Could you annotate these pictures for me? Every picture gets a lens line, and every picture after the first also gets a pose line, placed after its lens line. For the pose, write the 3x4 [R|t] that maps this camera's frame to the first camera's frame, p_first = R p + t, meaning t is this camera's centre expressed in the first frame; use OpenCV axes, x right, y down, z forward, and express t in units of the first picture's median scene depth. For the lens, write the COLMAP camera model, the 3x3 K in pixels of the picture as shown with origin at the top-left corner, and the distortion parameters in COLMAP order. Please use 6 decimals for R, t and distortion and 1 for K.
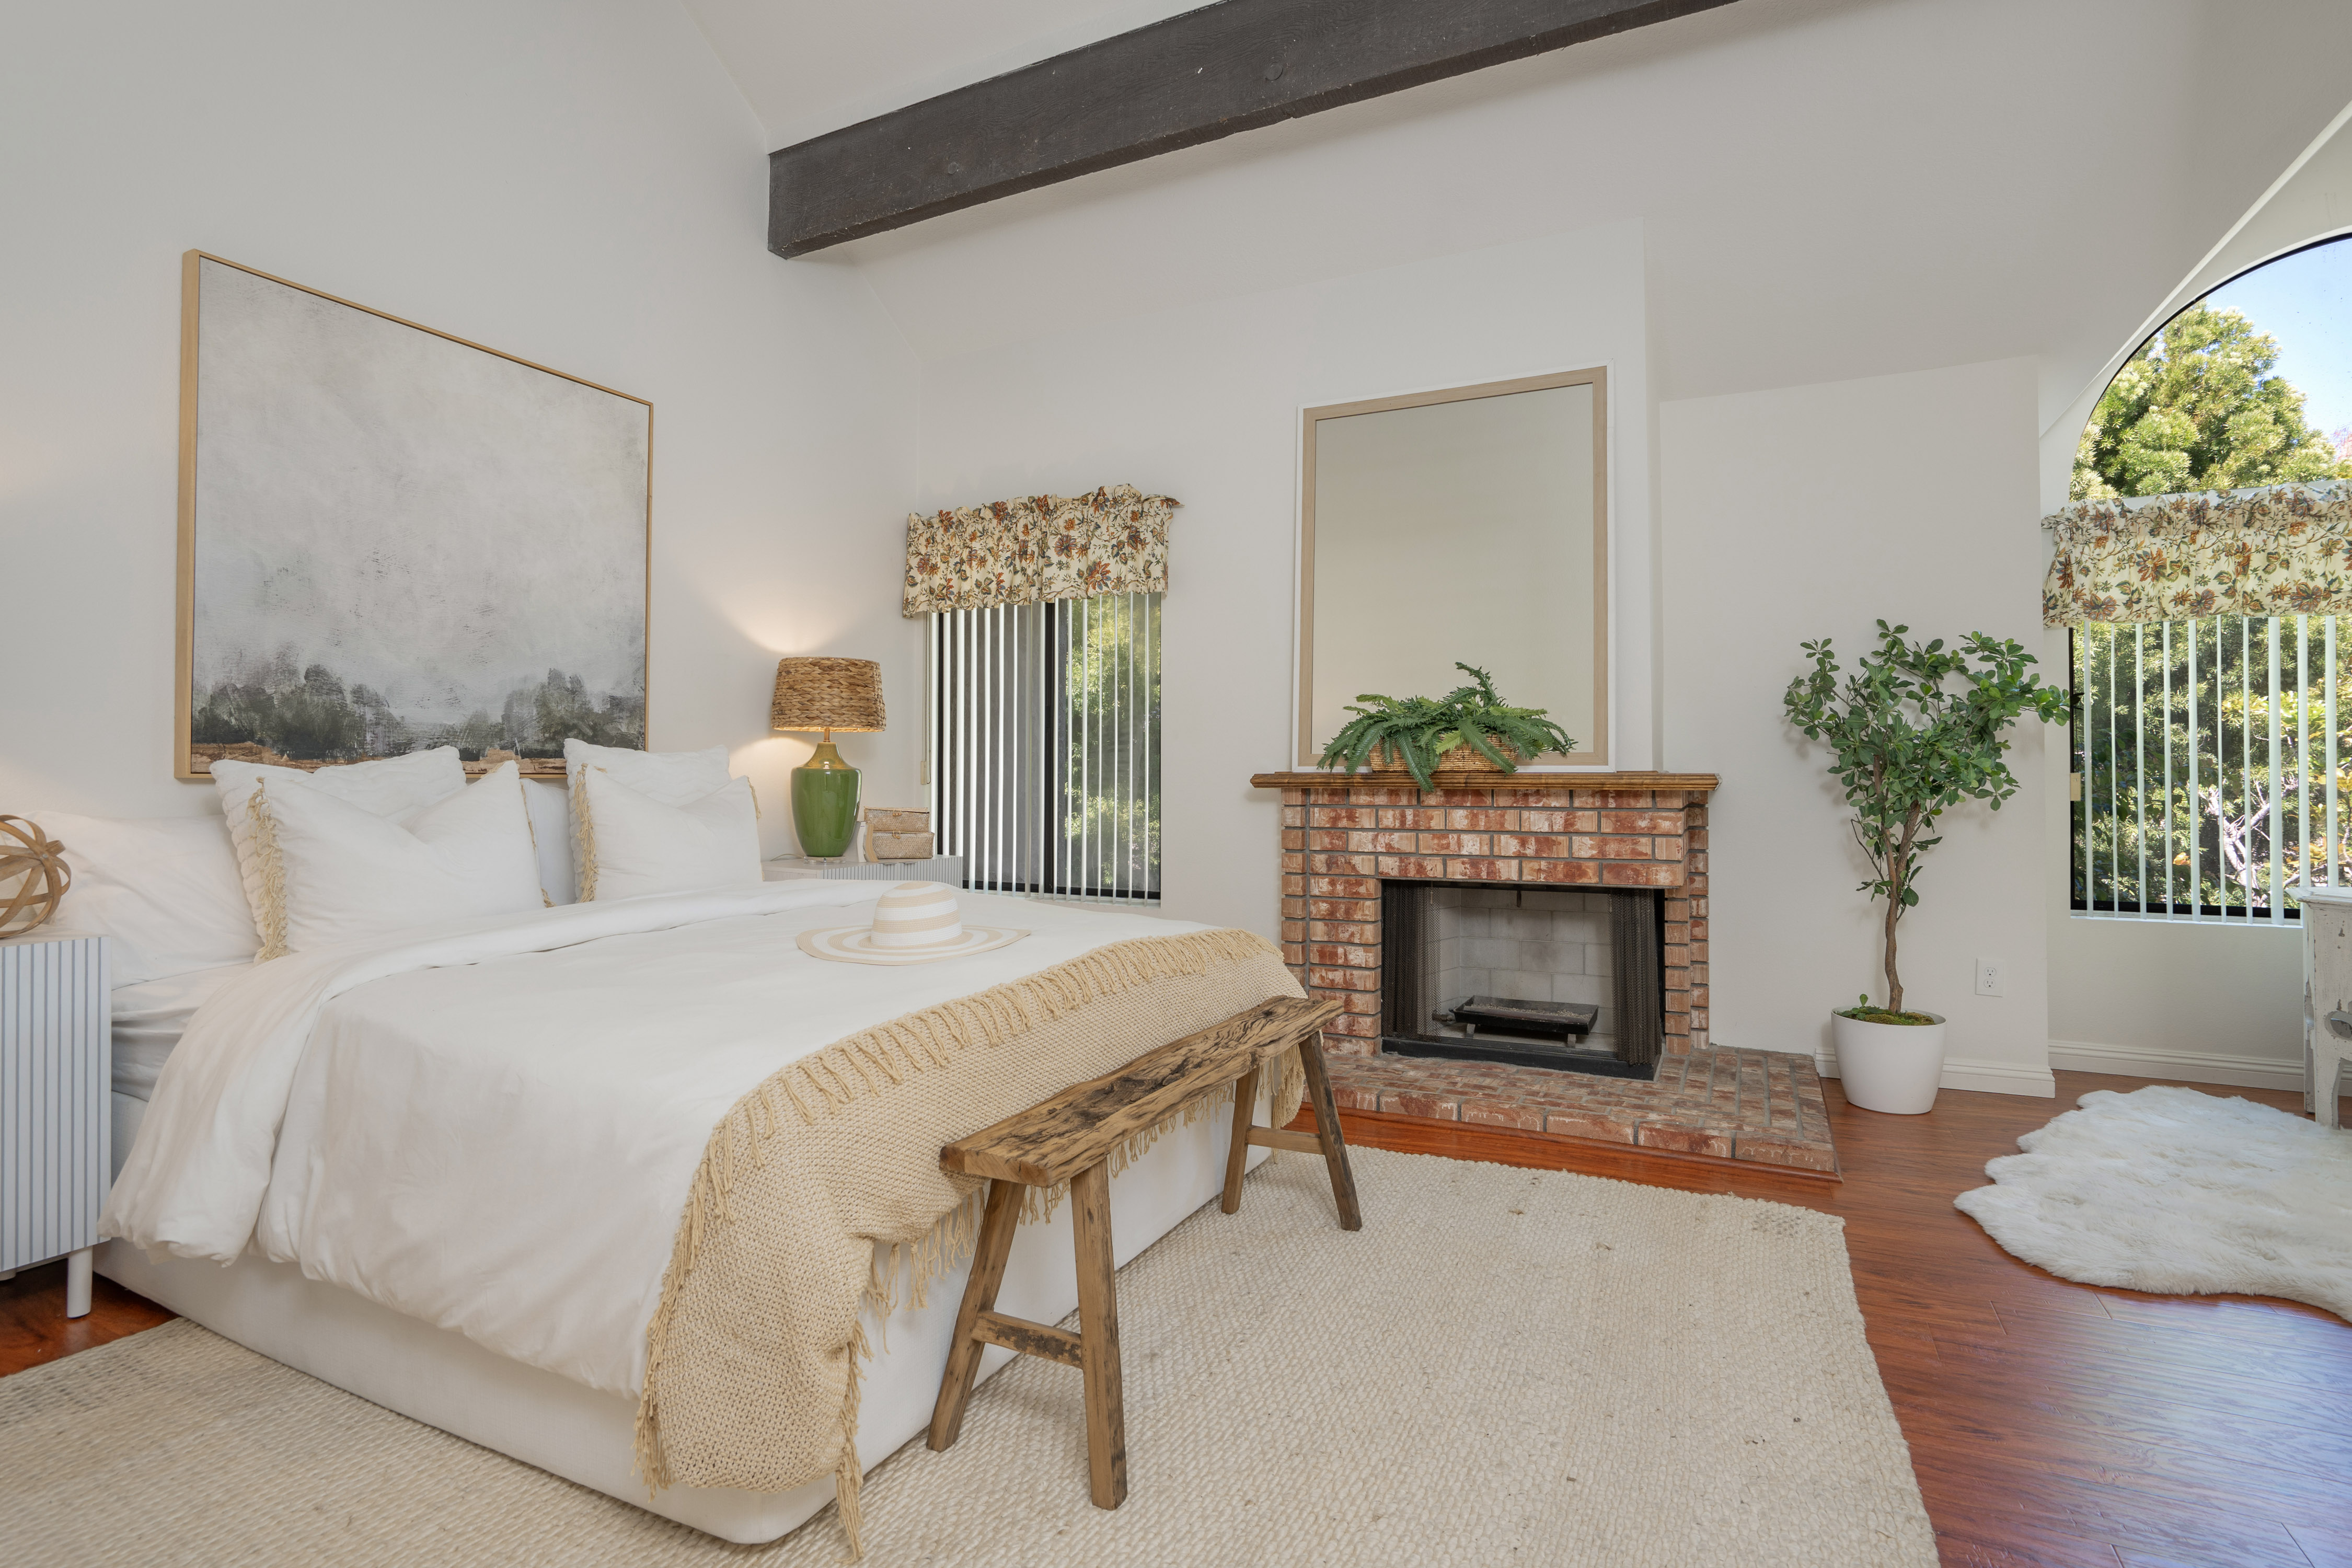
lens RADIAL K [[1098.2, 0, 1185.4], [0, 1098.2, 776.5], [0, 0, 1]] dist [-0.021998, 0.005956]
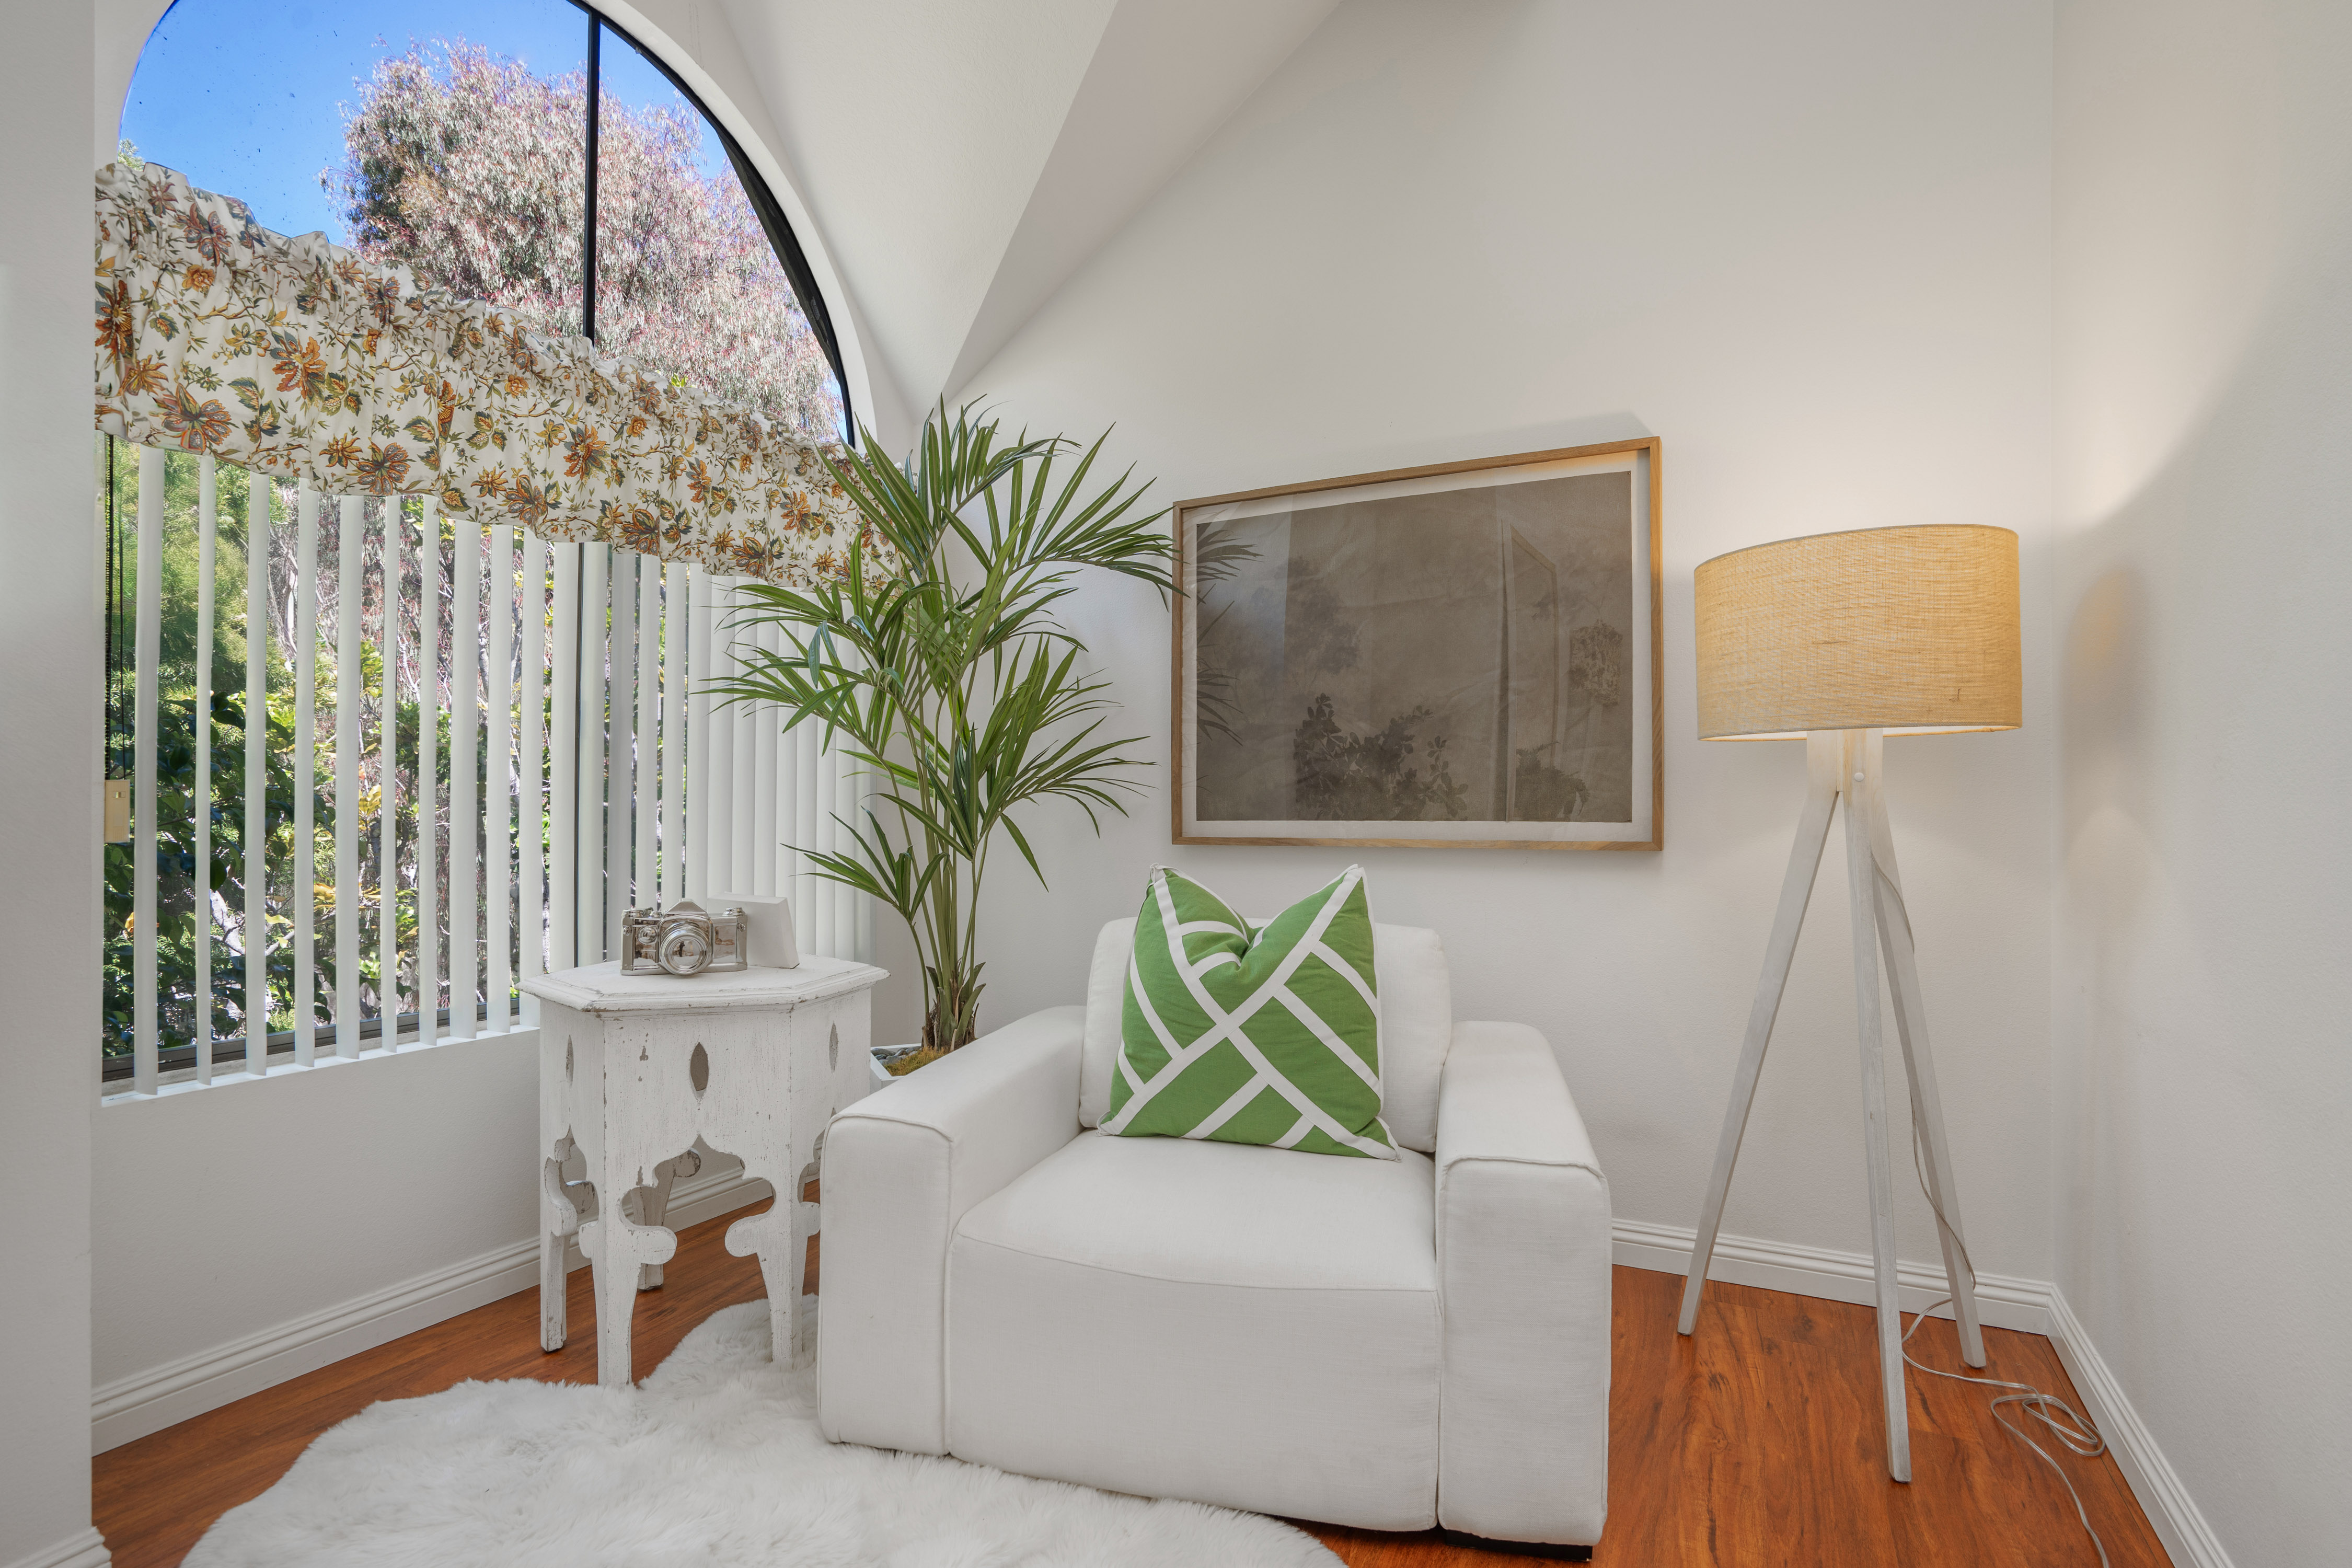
lens RADIAL K [[1098.2, 0, 1186.4], [0, 1098.2, 782.9], [0, 0, 1]] dist [-0.021998, 0.005956]
pose [[0.018460, 0.008581, 0.999793, 0.402601], [-0.006312, 0.999944, -0.008466, -0.001287], [-0.999810, -0.006155, 0.018513, 0.580818]]
